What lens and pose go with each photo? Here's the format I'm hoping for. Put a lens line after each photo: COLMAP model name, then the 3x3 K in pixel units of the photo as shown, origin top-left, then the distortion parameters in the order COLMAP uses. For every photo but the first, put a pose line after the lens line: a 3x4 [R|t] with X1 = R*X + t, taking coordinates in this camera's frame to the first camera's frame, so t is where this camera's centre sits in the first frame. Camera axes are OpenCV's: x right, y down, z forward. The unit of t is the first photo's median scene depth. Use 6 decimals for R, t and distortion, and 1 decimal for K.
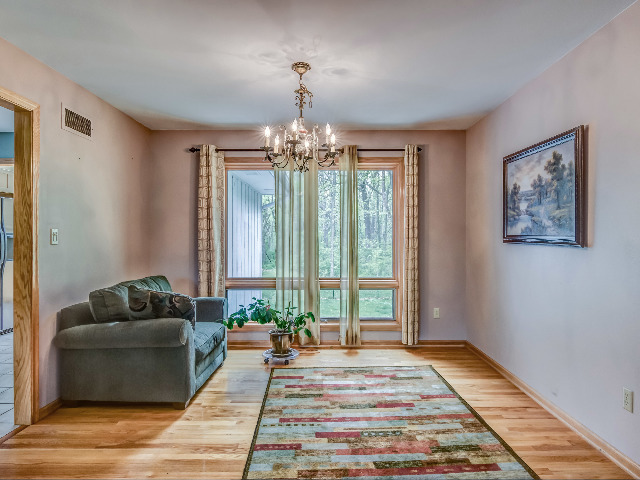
lens RADIAL K [[399.2, 0, 326.6], [0, 399.2, 237.0], [0, 0, 1]] dist [-0.000107, -0.006222]
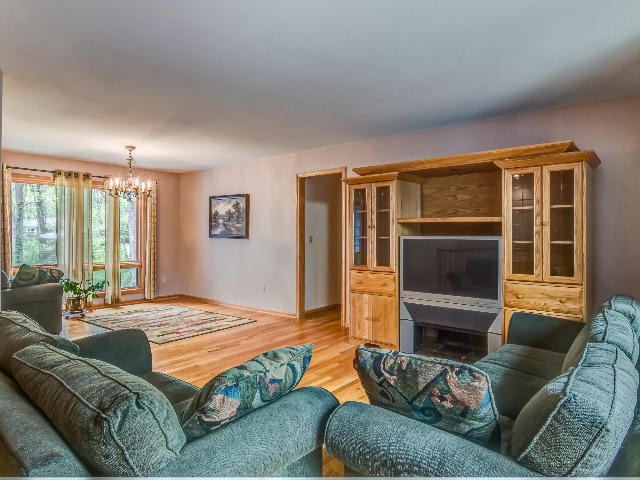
lens RADIAL K [[399.2, 0, 326.6], [0, 399.2, 237.0], [0, 0, 1]] dist [-0.000107, -0.006222]
pose [[0.630832, -0.001018, 0.775919, -0.862315], [-0.002065, 0.999993, 0.002991, 0.002549], [-0.775917, -0.003489, 0.630826, -0.861731]]
